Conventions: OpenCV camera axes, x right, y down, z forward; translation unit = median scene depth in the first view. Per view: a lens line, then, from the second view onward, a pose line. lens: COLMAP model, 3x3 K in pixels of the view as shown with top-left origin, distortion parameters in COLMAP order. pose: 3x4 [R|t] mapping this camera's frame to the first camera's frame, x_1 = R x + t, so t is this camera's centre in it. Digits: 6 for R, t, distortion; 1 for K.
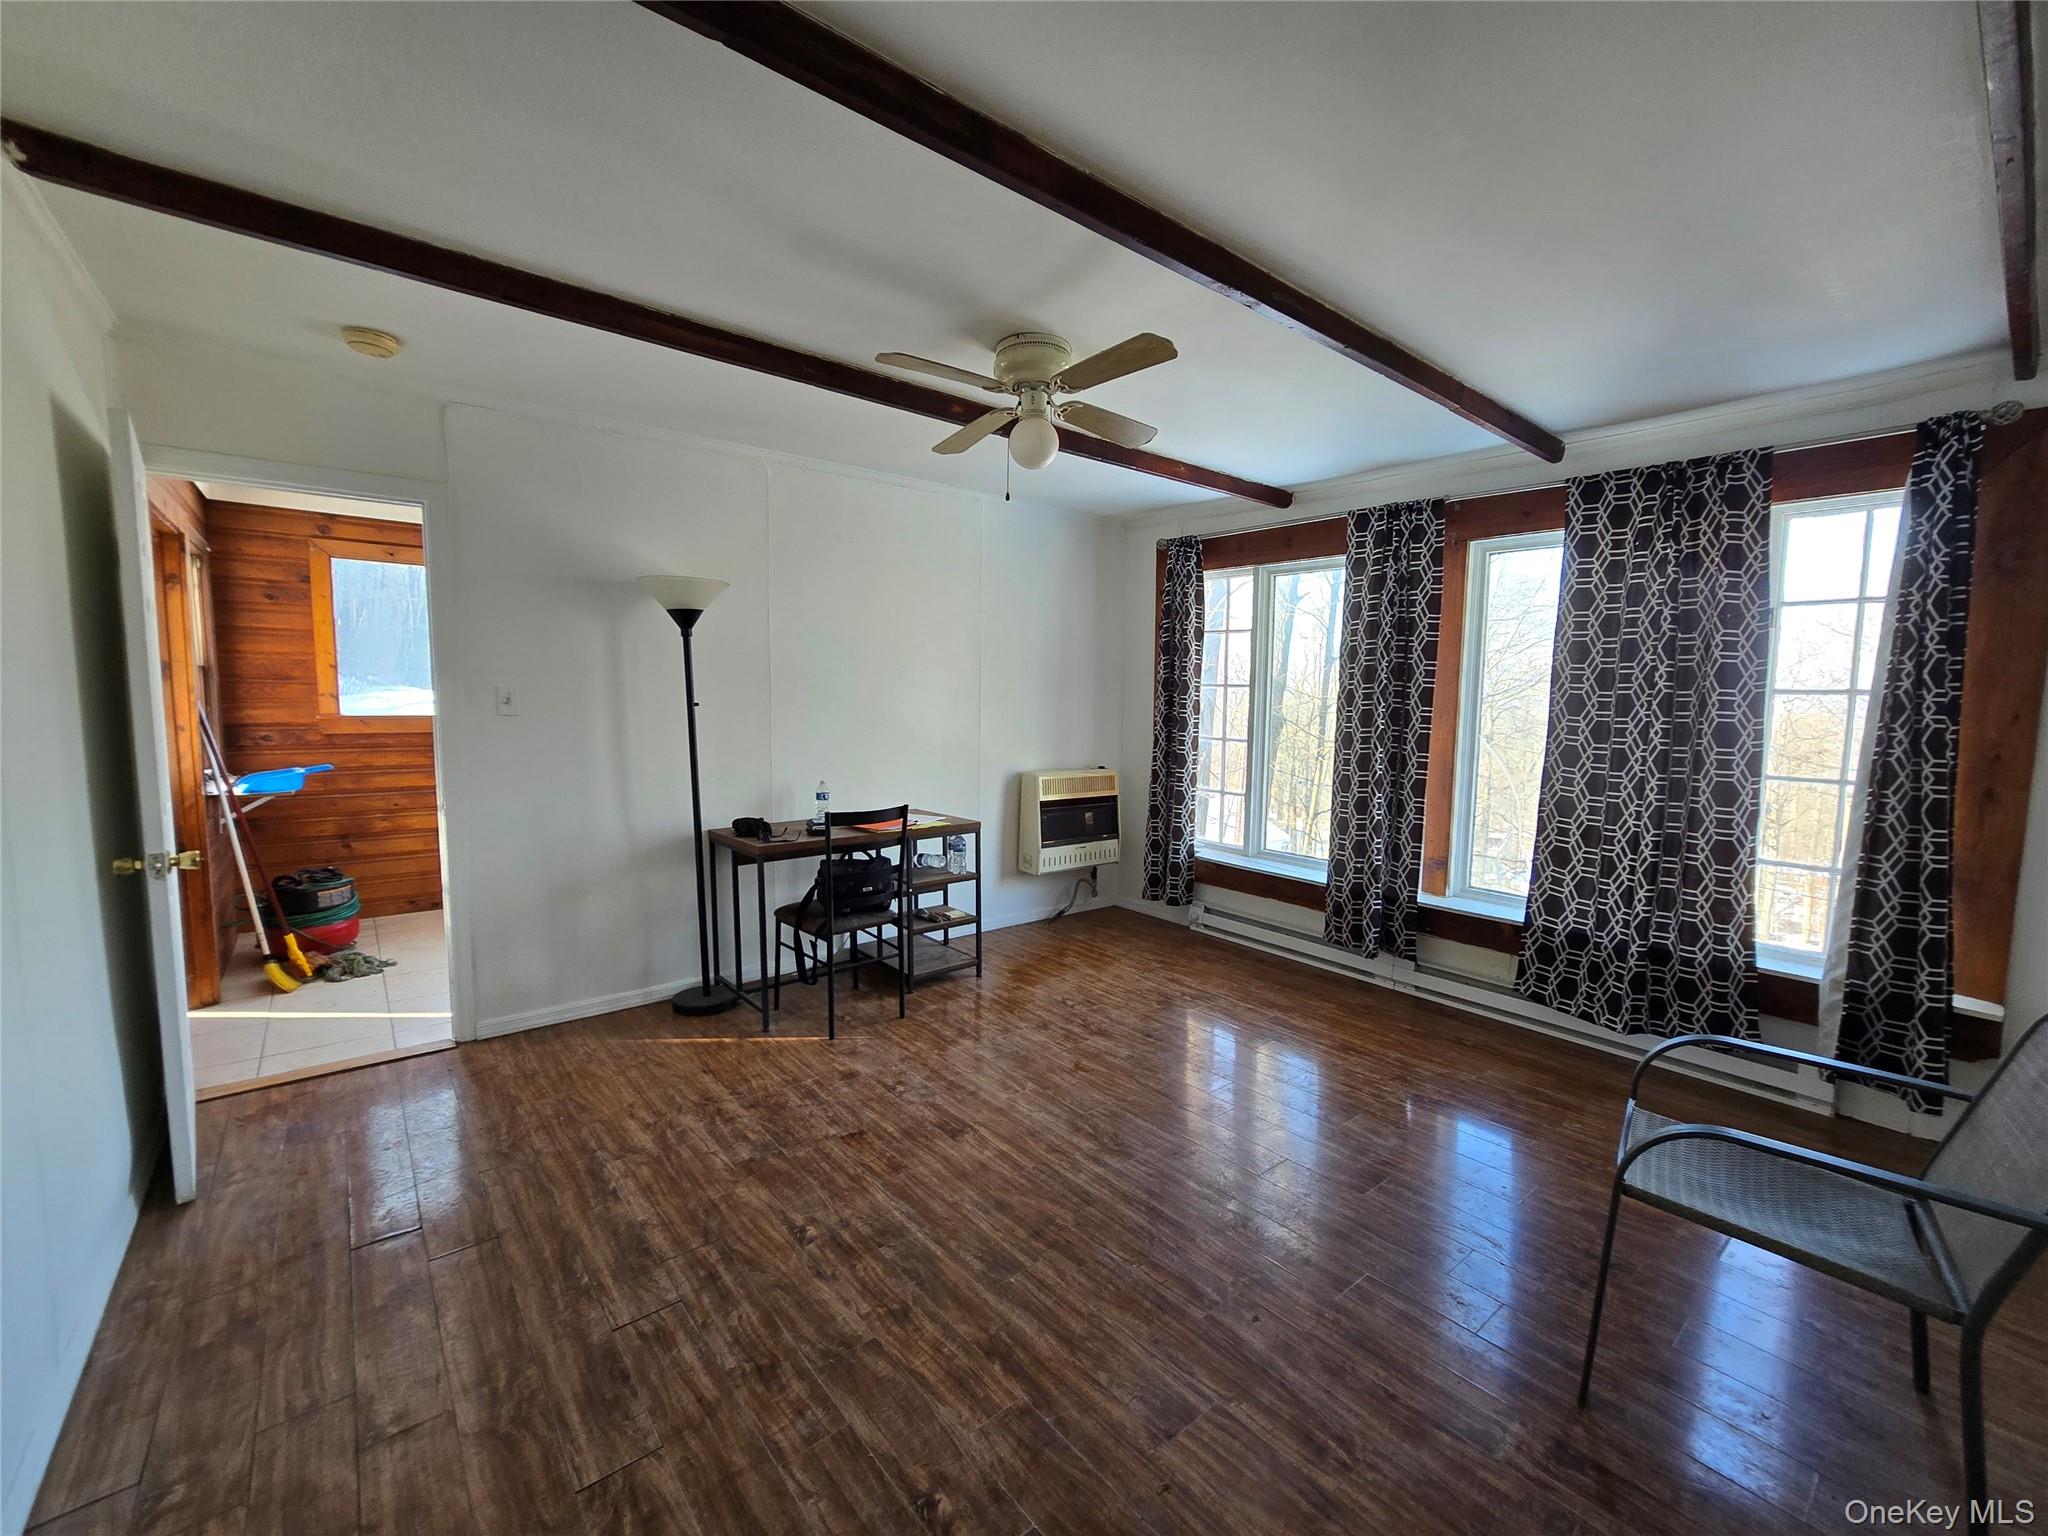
lens RADIAL K [[836.5, 0, 1014.5], [0, 836.5, 761.8], [0, 0, 1]] dist [-0.013608, -0.000391]
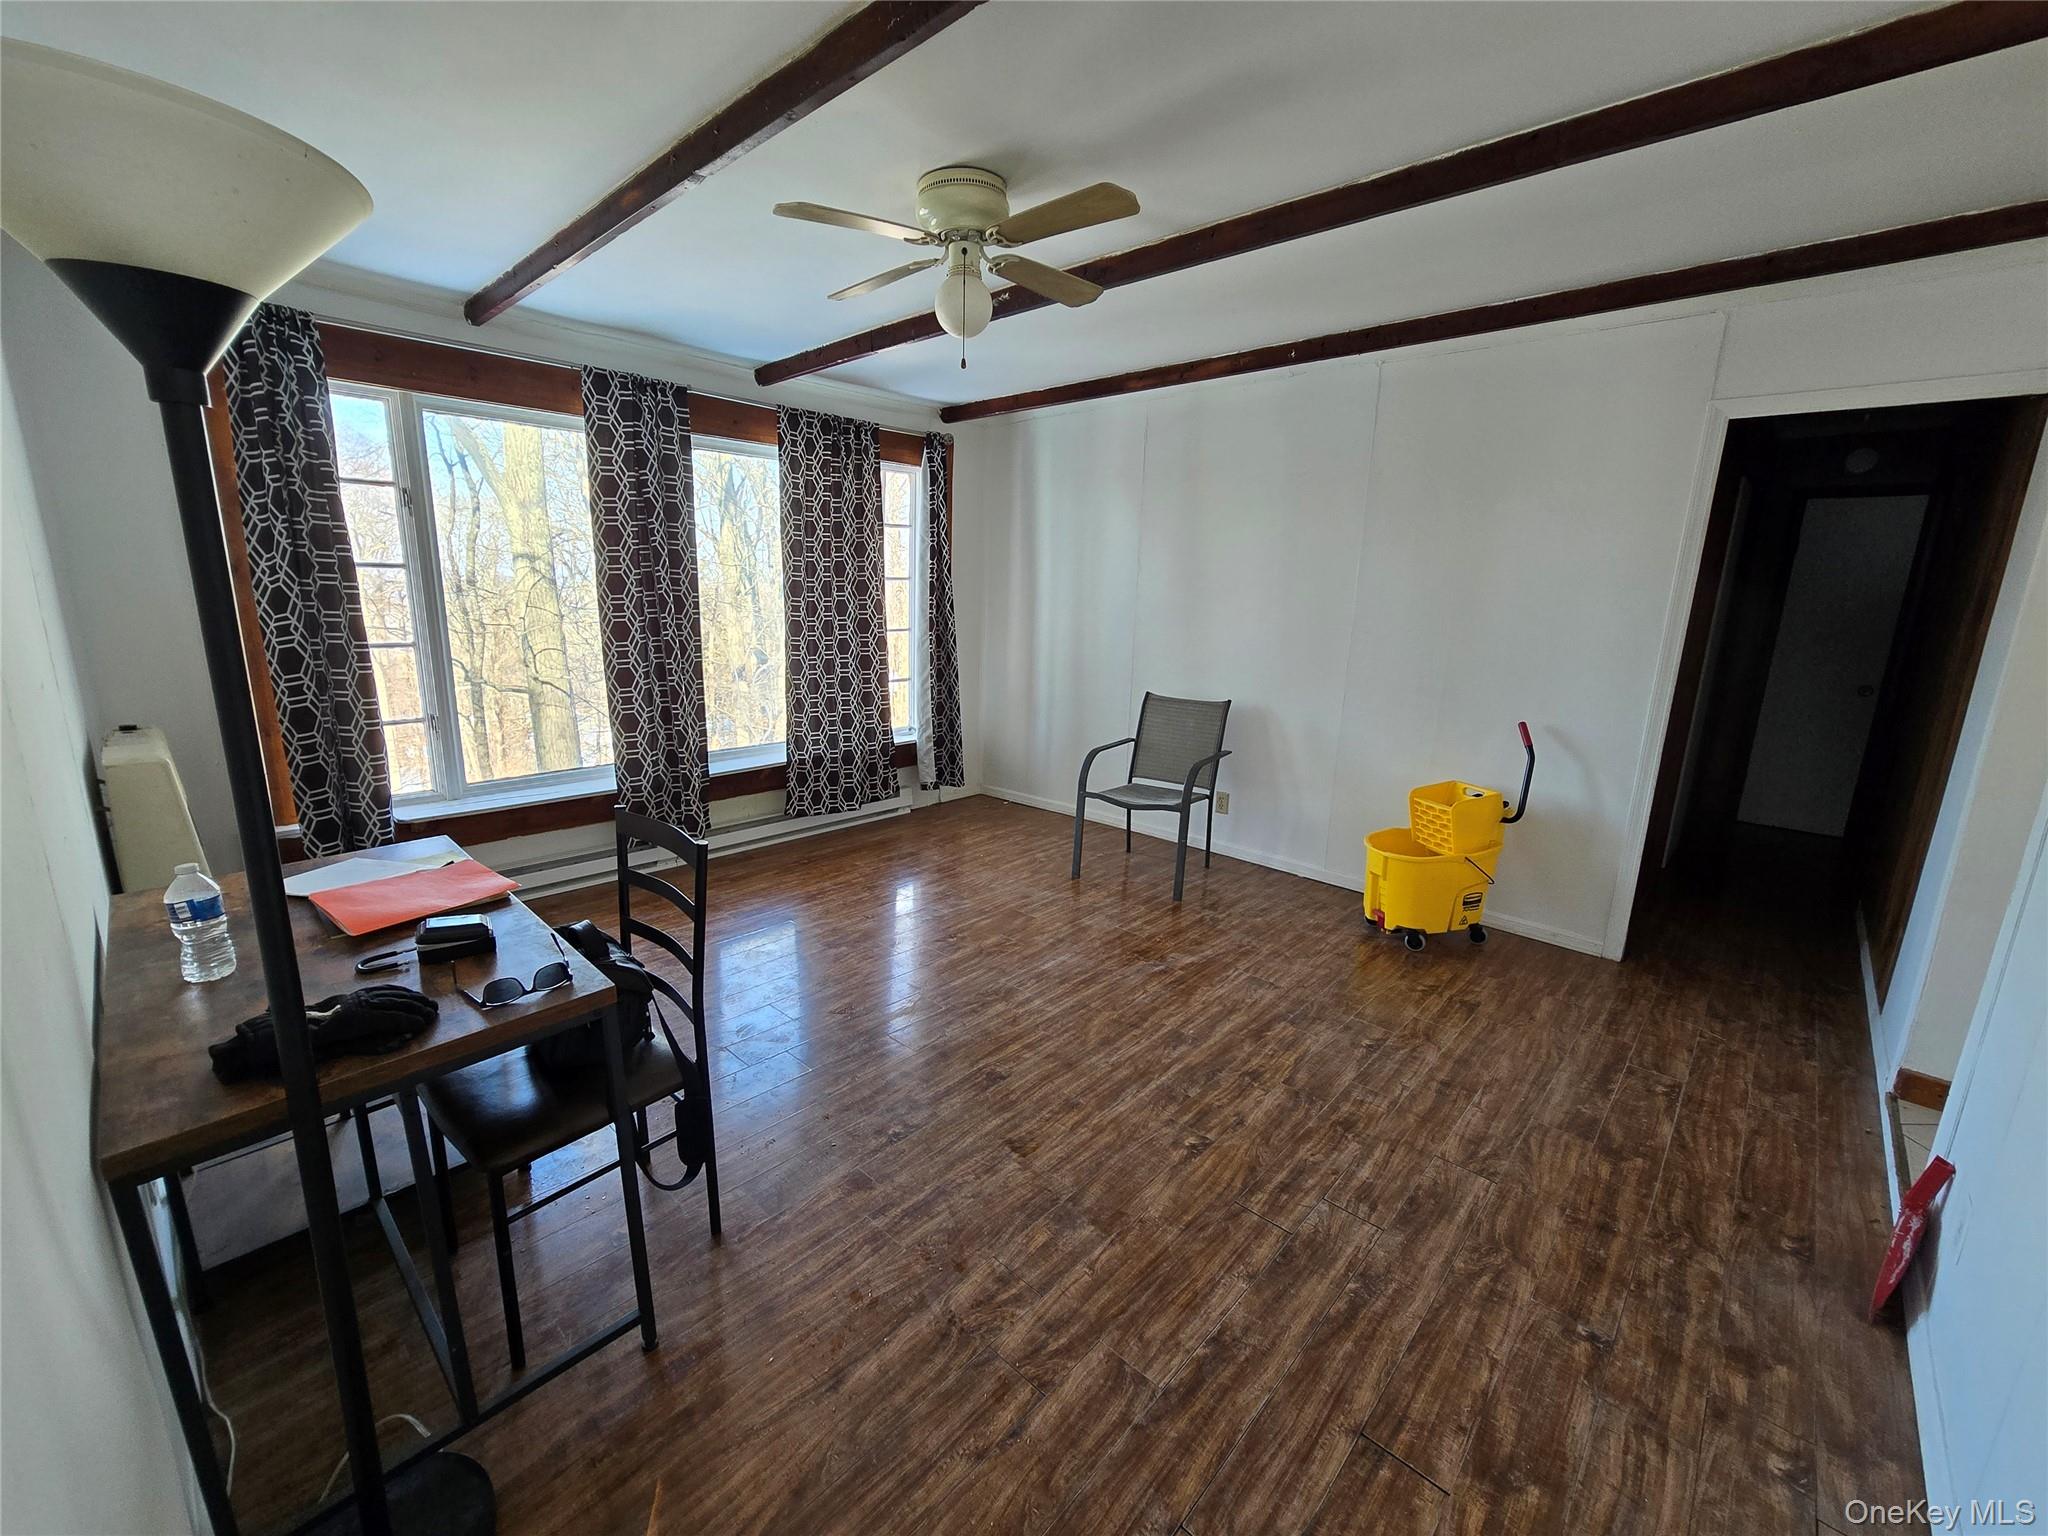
lens RADIAL K [[836.5, 0, 1014.5], [0, 836.5, 761.8], [0, 0, 1]] dist [-0.013608, -0.000391]
pose [[-0.132615, -0.226976, 0.964829, -0.899458], [0.058243, 0.969960, 0.236189, -0.119887], [-0.989455, 0.087516, -0.115412, 1.054357]]
